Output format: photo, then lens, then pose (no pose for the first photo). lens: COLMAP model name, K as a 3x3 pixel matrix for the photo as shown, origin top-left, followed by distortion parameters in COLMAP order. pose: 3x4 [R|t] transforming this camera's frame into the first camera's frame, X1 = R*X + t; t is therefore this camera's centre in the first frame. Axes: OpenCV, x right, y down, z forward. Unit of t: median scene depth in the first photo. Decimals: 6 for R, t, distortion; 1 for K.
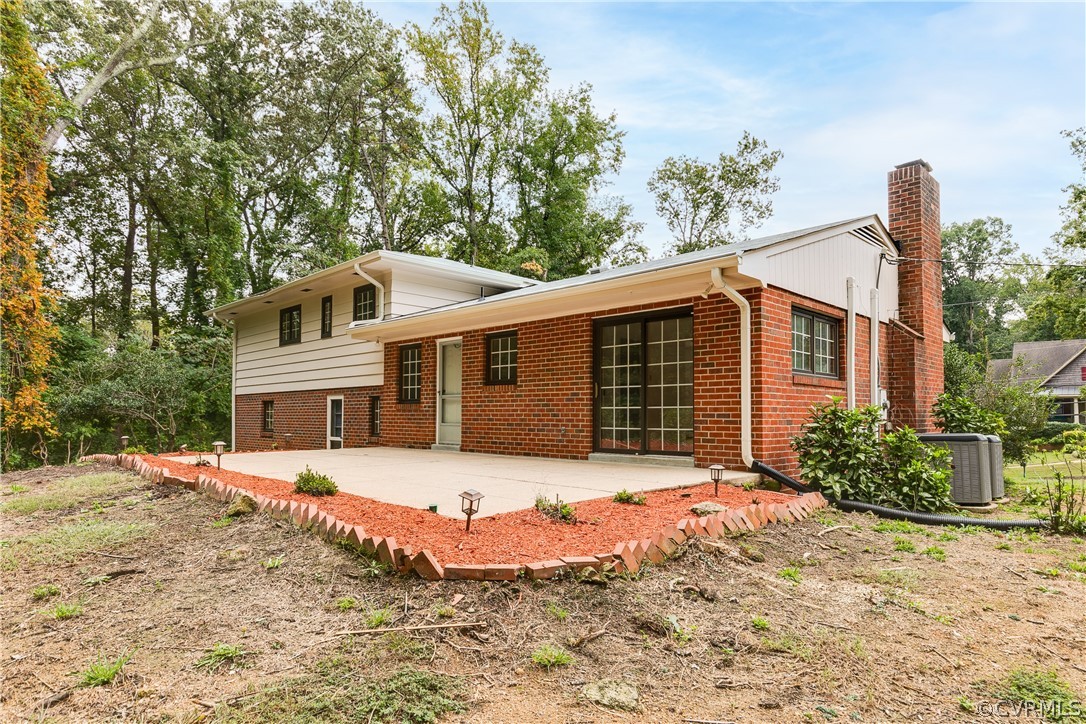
lens RADIAL K [[636.0, 0, 543.2], [0, 636.0, 374.9], [0, 0, 1]] dist [-0.001936, -0.000707]
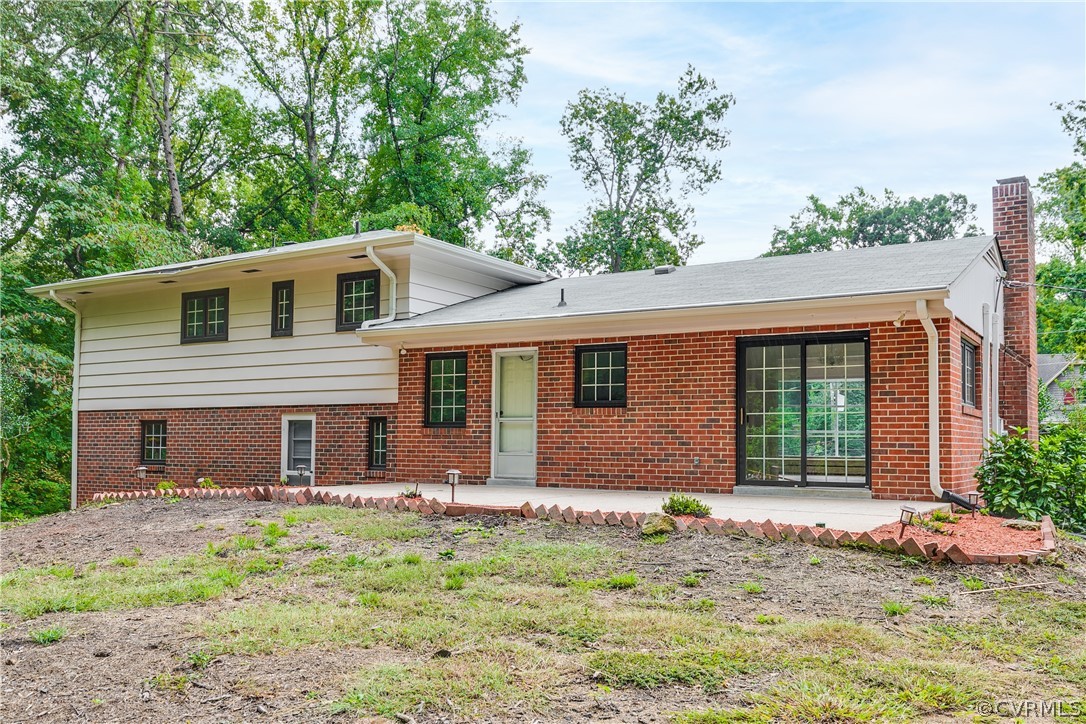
lens RADIAL K [[956.3, 0, 543.0], [0, 956.3, 362.0], [0, 0, 1]] dist [0.002609, -0.002238]
pose [[0.973231, 0.026204, 0.228331, -0.352205], [-0.021305, 0.999487, -0.023897, -0.010266], [-0.228840, 0.018392, 0.973290, -0.183575]]
